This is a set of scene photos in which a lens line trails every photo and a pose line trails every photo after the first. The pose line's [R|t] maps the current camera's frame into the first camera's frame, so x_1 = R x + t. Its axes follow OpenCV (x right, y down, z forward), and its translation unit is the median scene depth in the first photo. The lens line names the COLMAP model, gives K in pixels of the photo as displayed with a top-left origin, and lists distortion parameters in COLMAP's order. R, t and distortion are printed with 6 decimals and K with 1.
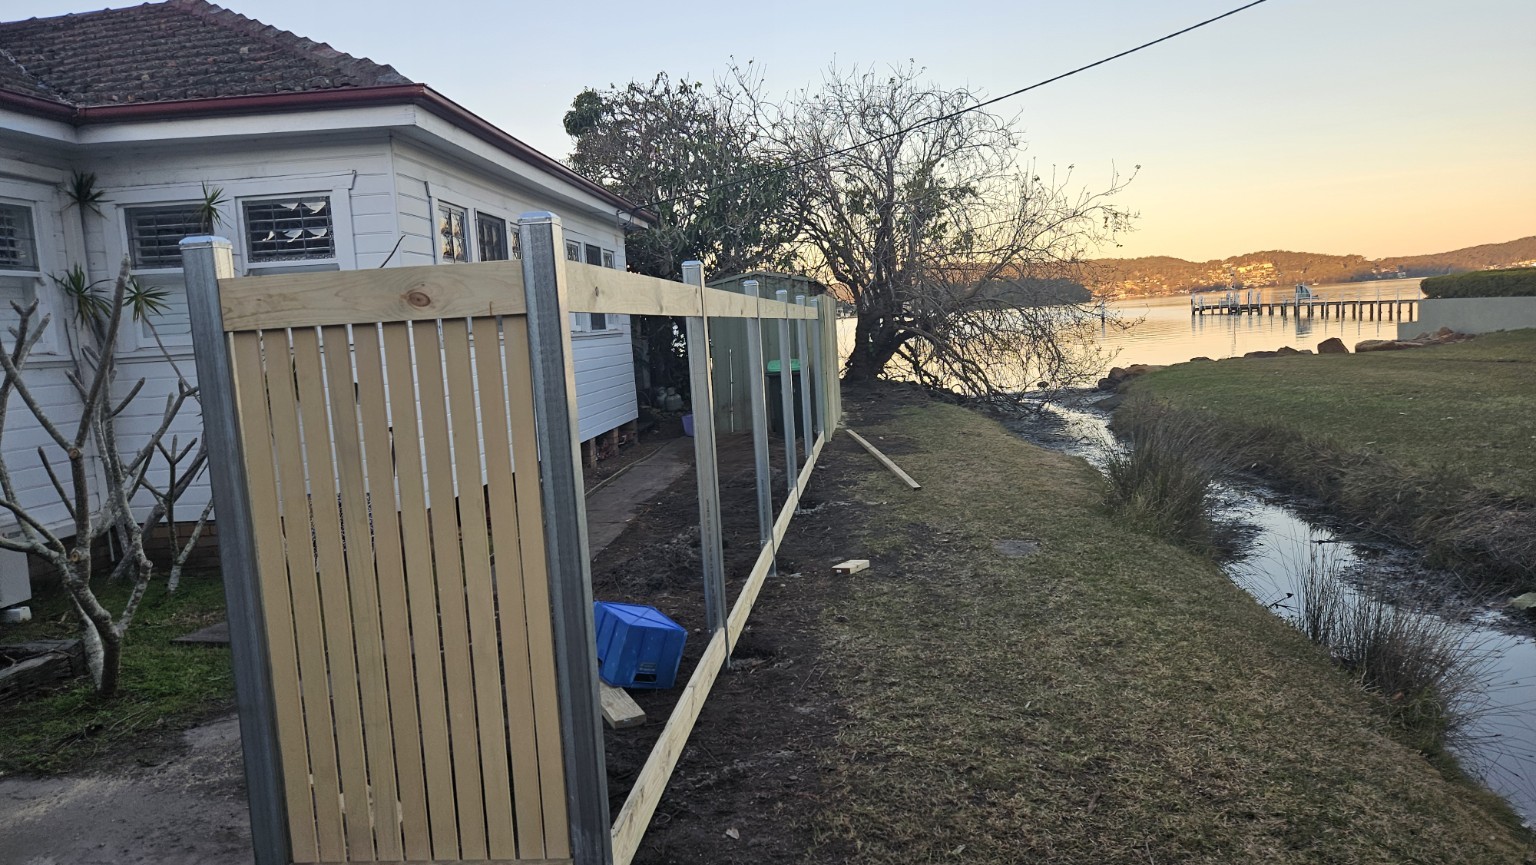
lens RADIAL K [[1025.4, 0, 751.0], [0, 1025.4, 436.3], [0, 0, 1]] dist [0.091868, -0.090997]
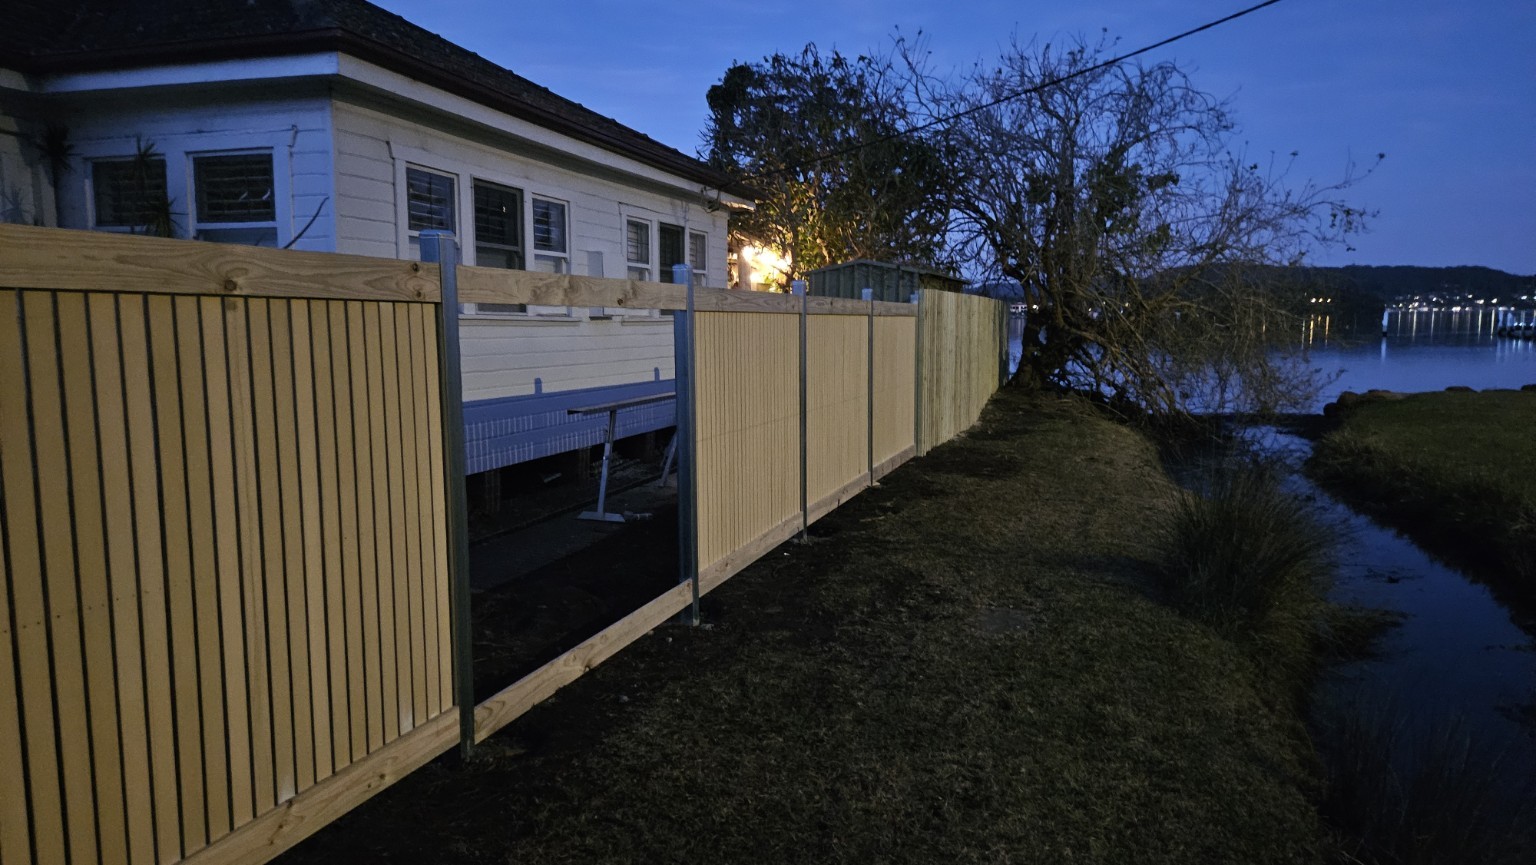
lens RADIAL K [[1030.8, 0, 760.1], [0, 1030.8, 439.4], [0, 0, 1]] dist [0.078197, -0.073268]
pose [[0.974788, 0.078867, -0.208728, 0.195144], [-0.076117, 0.996874, 0.021187, -0.027630], [0.209747, -0.004765, 0.977744, 0.162332]]
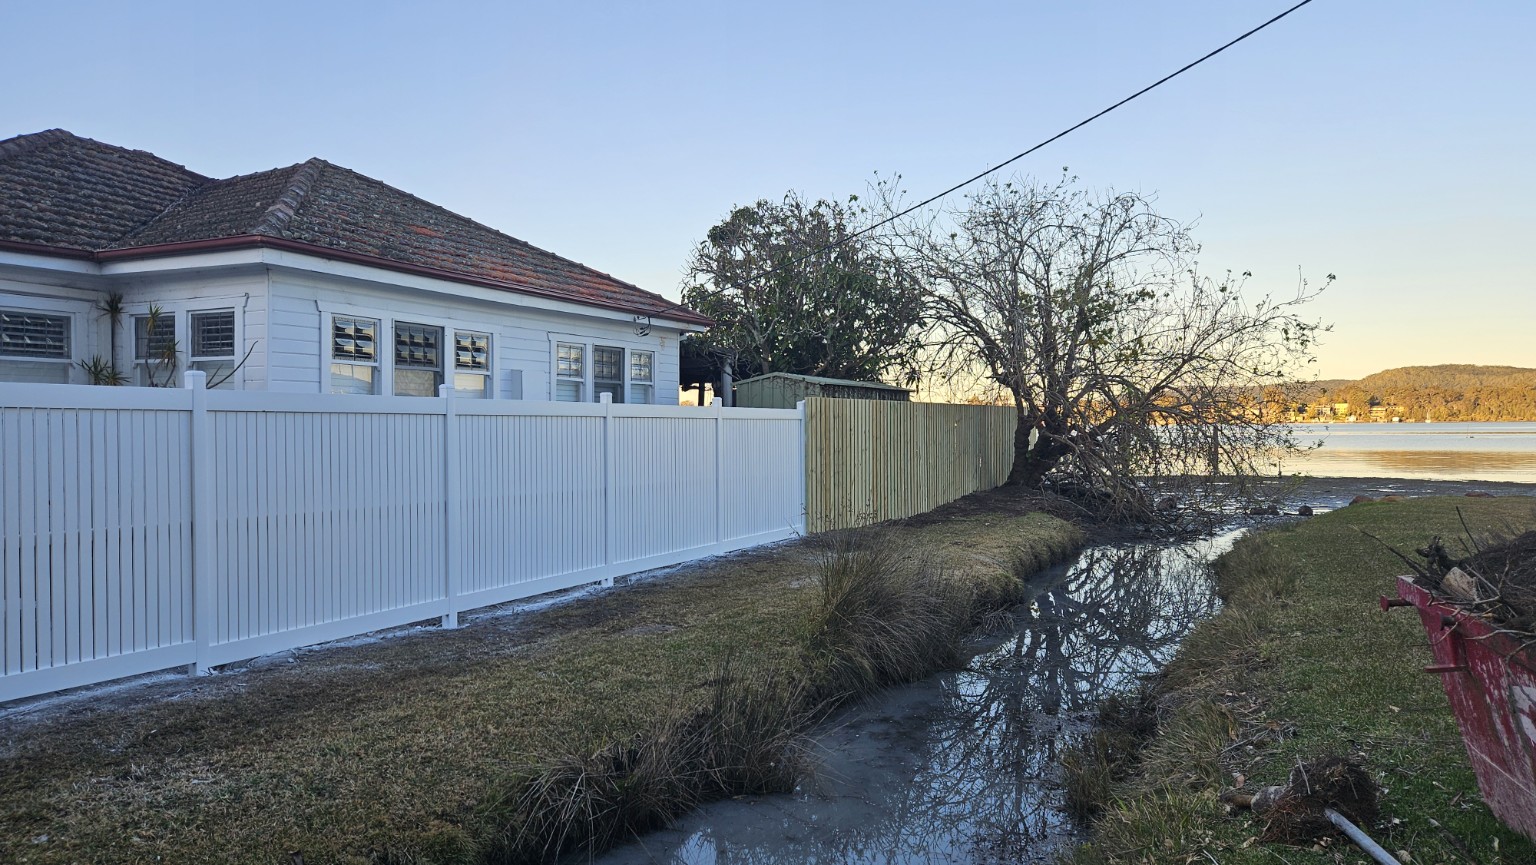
lens RADIAL K [[1044.0, 0, 773.1], [0, 1044.0, 434.8], [0, 0, 1]] dist [0.085091, -0.081713]
pose [[0.928464, 0.061207, -0.366345, 0.670455], [-0.092439, 0.993373, -0.068308, -0.034421], [0.359736, 0.097286, 0.927968, -0.021293]]
